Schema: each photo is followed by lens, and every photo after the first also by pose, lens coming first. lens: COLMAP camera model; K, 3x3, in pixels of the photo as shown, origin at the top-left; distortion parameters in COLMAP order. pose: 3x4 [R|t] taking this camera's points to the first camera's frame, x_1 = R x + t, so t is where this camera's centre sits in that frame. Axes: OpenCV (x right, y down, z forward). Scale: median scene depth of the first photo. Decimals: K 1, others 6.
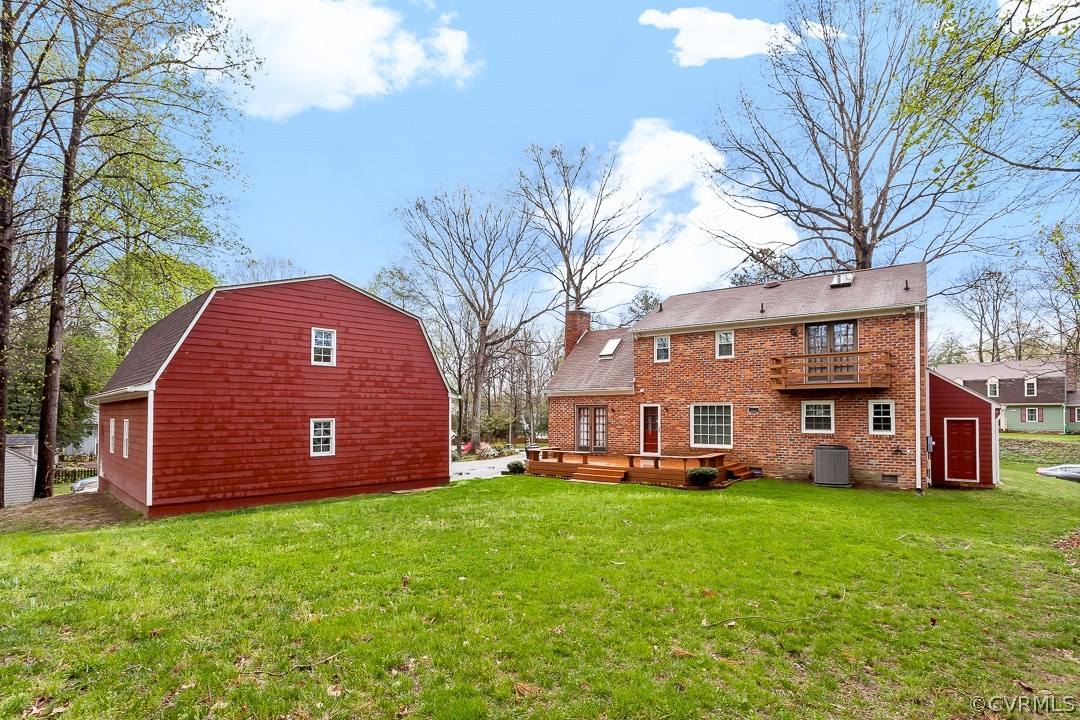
lens RADIAL K [[584.7, 0, 534.2], [0, 584.7, 417.5], [0, 0, 1]] dist [-0.001758, -0.000014]
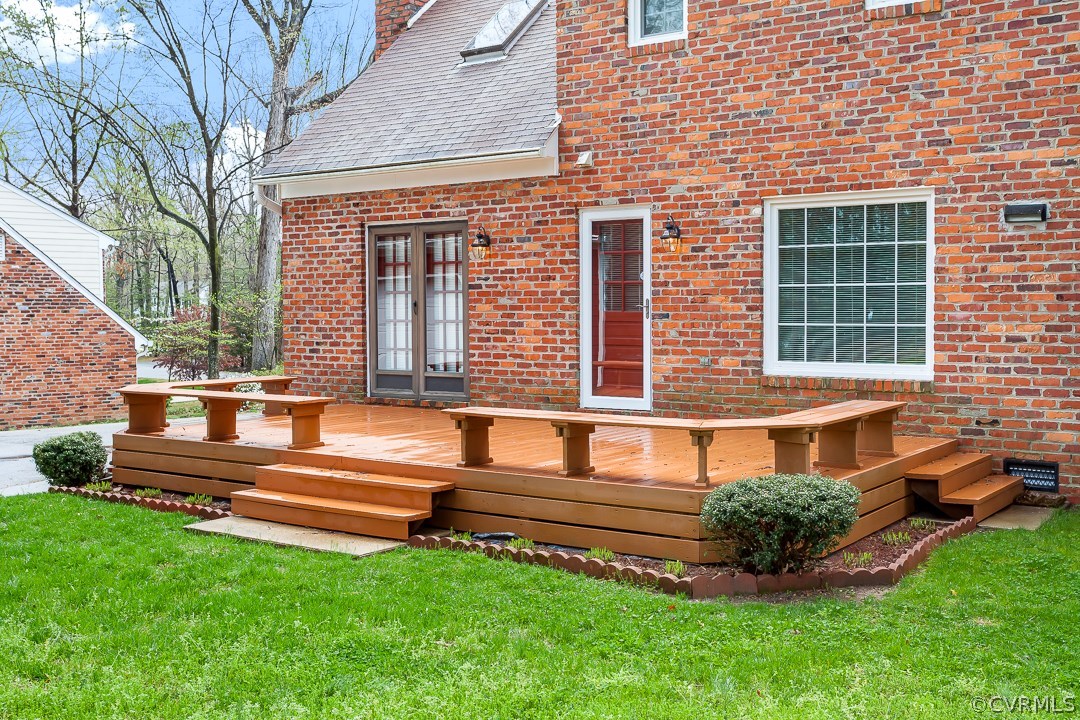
lens RADIAL K [[1184.8, 0, 540.9], [0, 1184.8, 352.3], [0, 0, 1]] dist [0.069470, 0.000000]
pose [[0.999901, -0.003878, 0.013525, 0.163071], [0.003494, 0.999594, 0.028279, 0.026041], [-0.013629, -0.028229, 0.999509, 0.486611]]
